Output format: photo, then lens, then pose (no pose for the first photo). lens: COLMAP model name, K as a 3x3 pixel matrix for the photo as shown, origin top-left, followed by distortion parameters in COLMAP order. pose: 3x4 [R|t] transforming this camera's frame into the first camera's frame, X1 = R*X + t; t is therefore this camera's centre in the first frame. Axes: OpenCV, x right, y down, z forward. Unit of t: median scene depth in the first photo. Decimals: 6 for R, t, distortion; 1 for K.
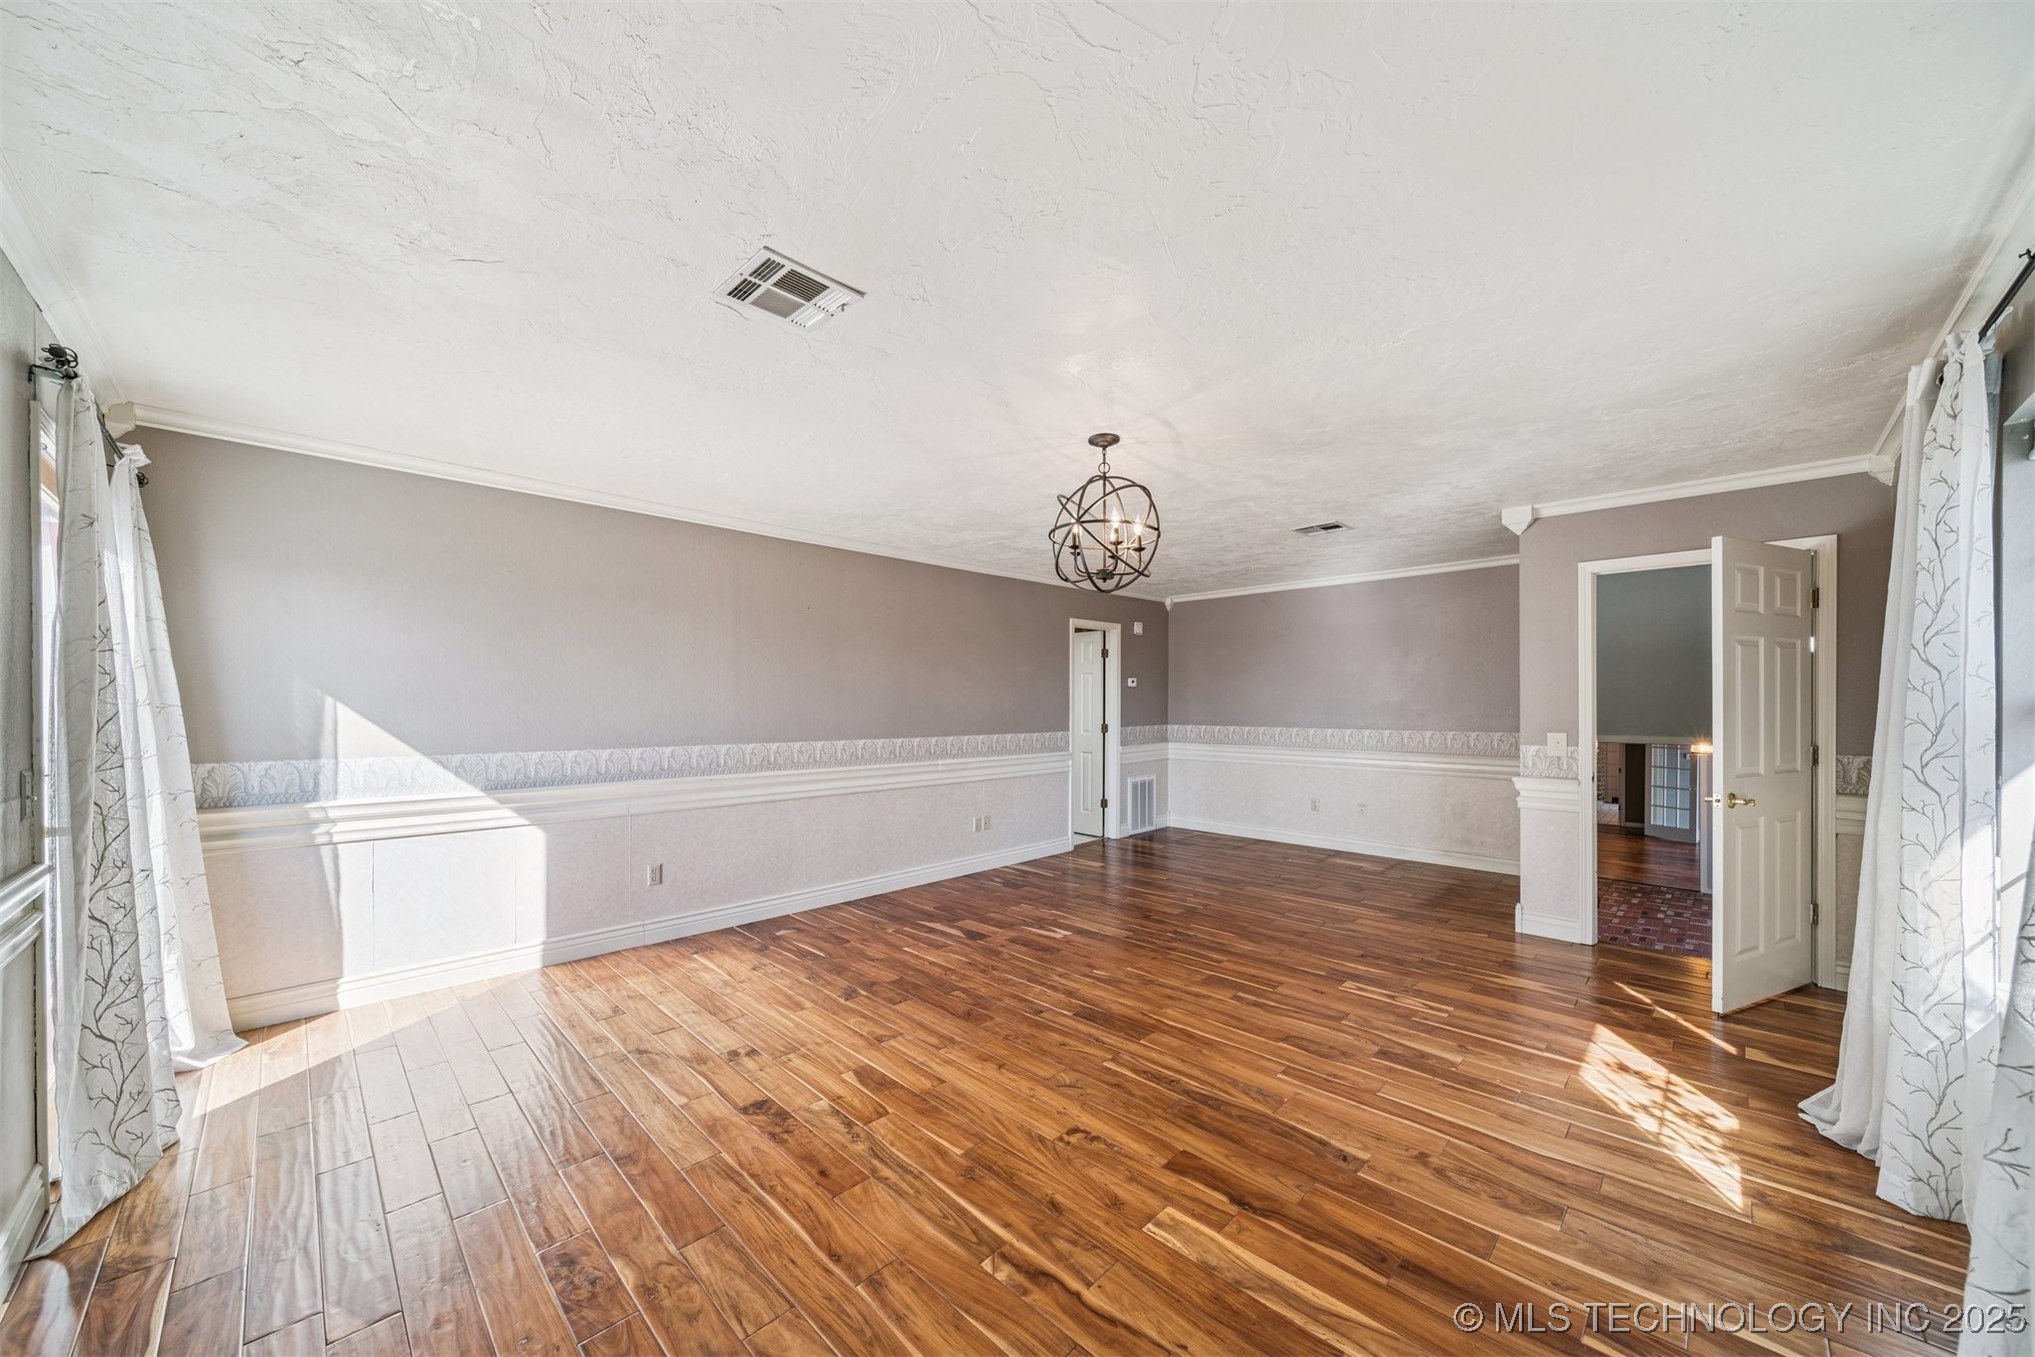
lens RADIAL K [[722.0, 0, 1012.8], [0, 722.0, 700.0], [0, 0, 1]] dist [0.001048, -0.000169]
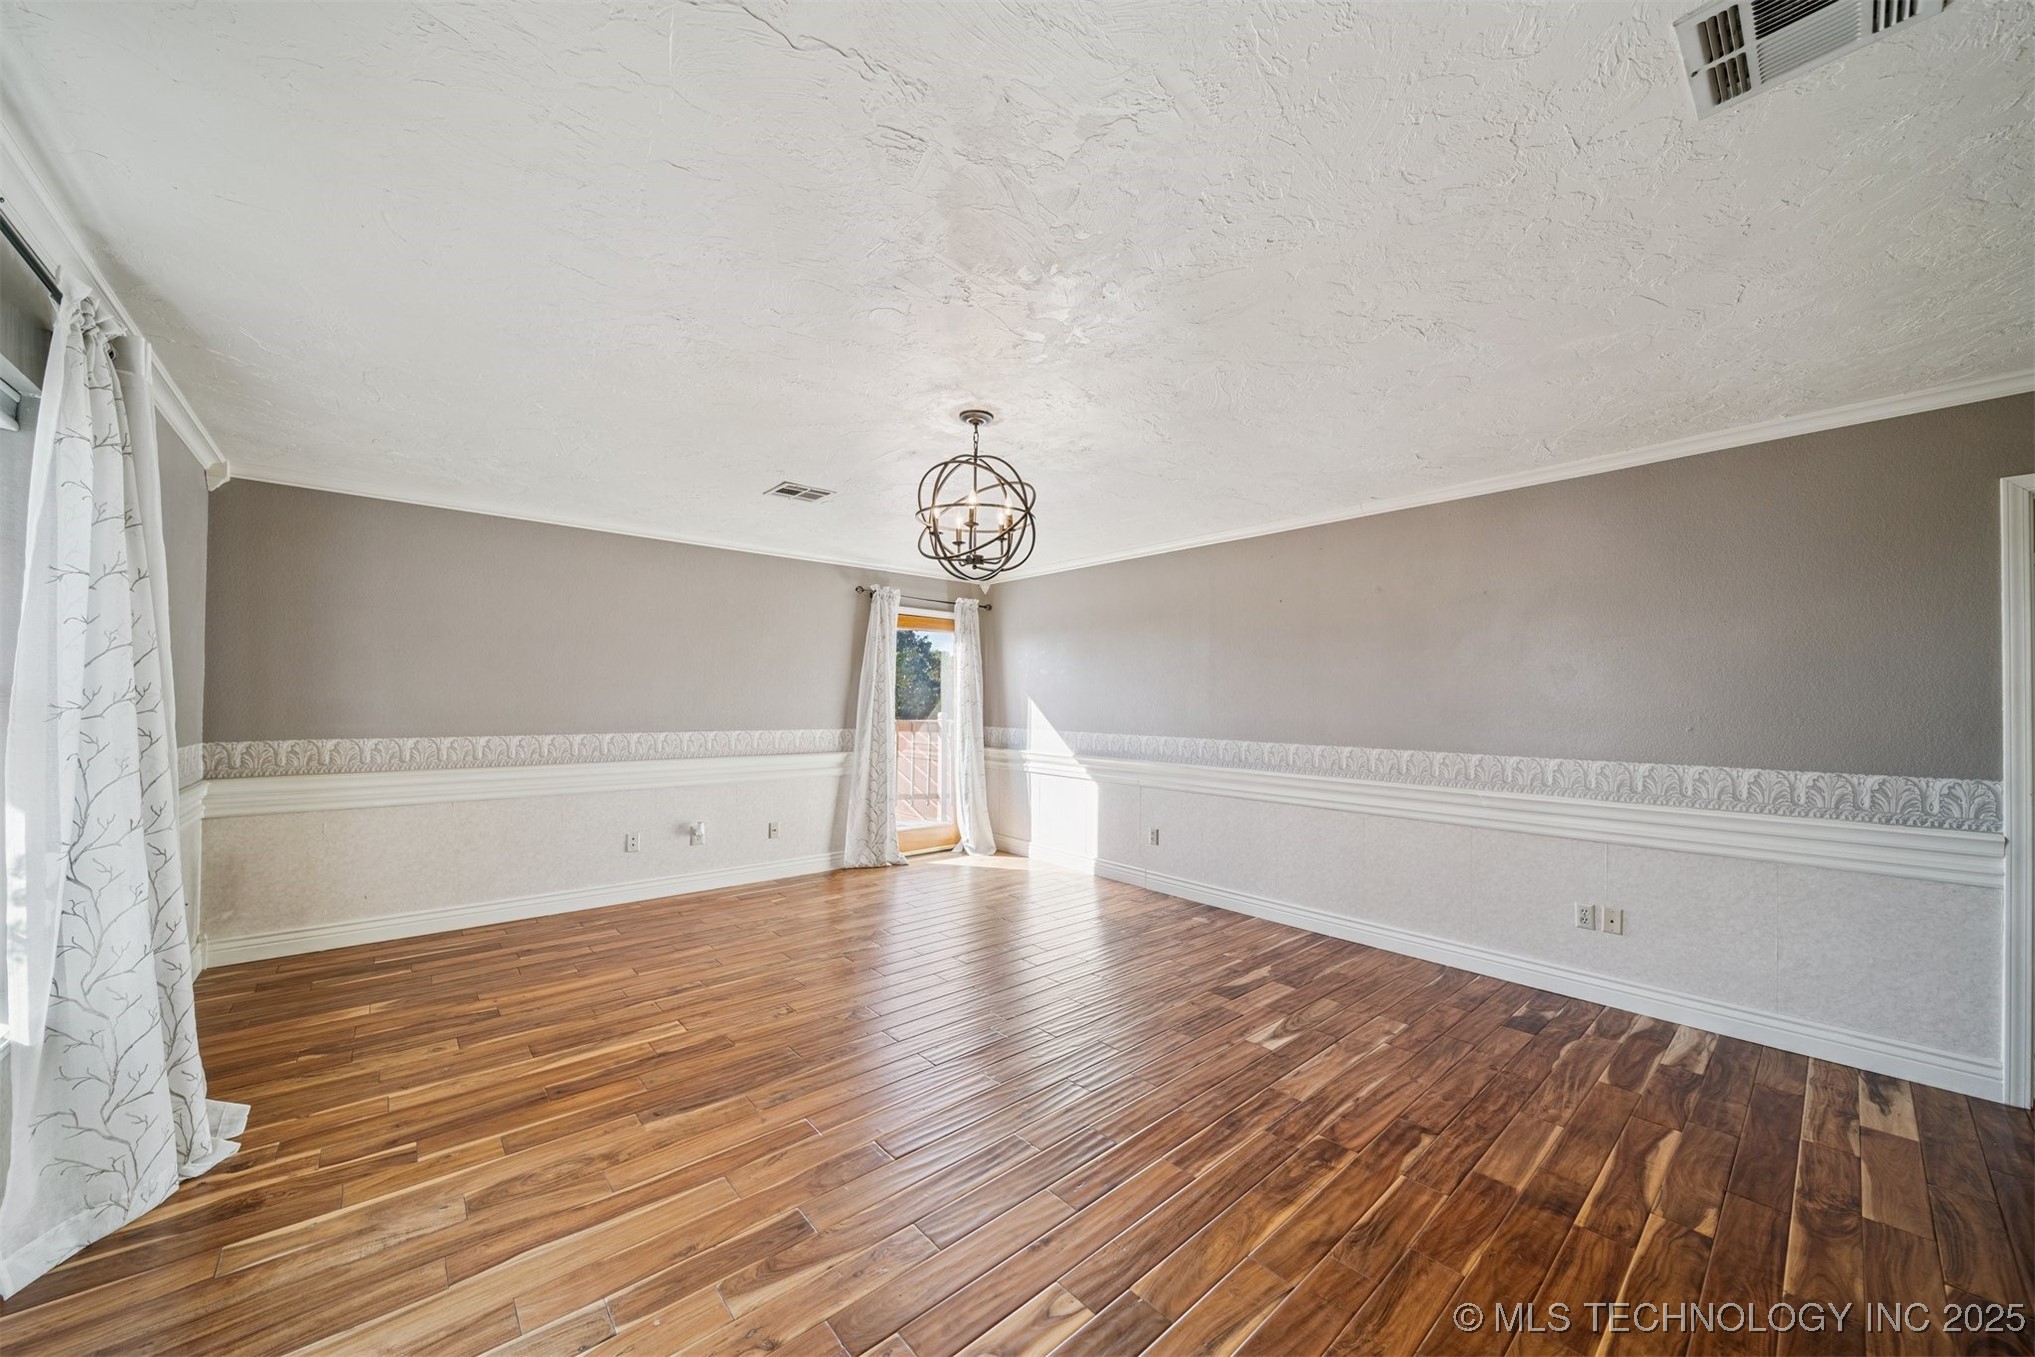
lens RADIAL K [[722.0, 0, 1012.5], [0, 722.0, 689.2], [0, 0, 1]] dist [0.001048, -0.000169]
pose [[-0.071337, -0.017165, -0.997305, 0.790623], [-0.002467, 0.999852, -0.017033, 0.005323], [0.997449, 0.001245, -0.071369, 0.839265]]
